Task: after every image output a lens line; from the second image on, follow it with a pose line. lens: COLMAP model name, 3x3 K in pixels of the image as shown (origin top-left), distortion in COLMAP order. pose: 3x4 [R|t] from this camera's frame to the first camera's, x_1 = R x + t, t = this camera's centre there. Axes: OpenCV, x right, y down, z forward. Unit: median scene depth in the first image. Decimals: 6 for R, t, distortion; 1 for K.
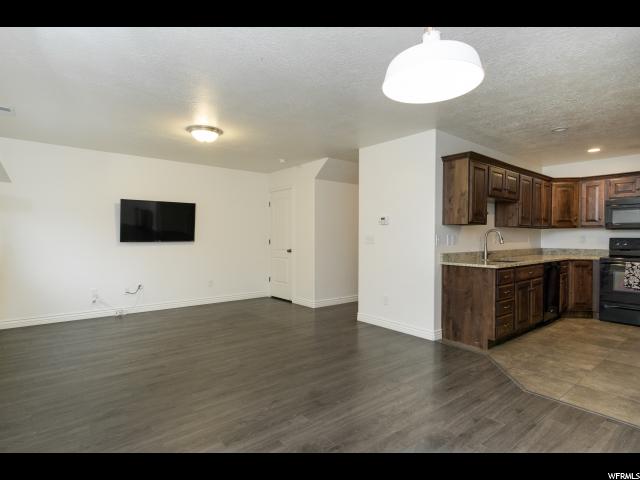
lens RADIAL K [[344.3, 0, 317.8], [0, 344.3, 241.3], [0, 0, 1]] dist [0.002146, 0.001887]
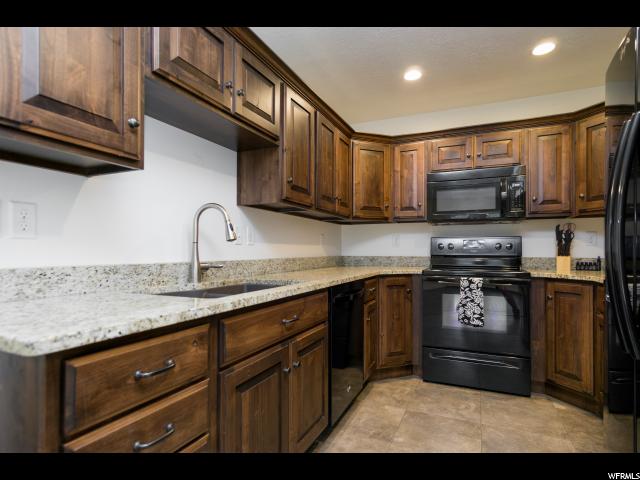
lens RADIAL K [[344.3, 0, 317.8], [0, 344.3, 241.3], [0, 0, 1]] dist [0.002146, 0.001887]
pose [[0.898662, 0.010114, 0.438524, 0.403863], [0.006522, 0.999316, -0.036412, 0.019142], [-0.438593, 0.035582, 0.897981, 0.552713]]
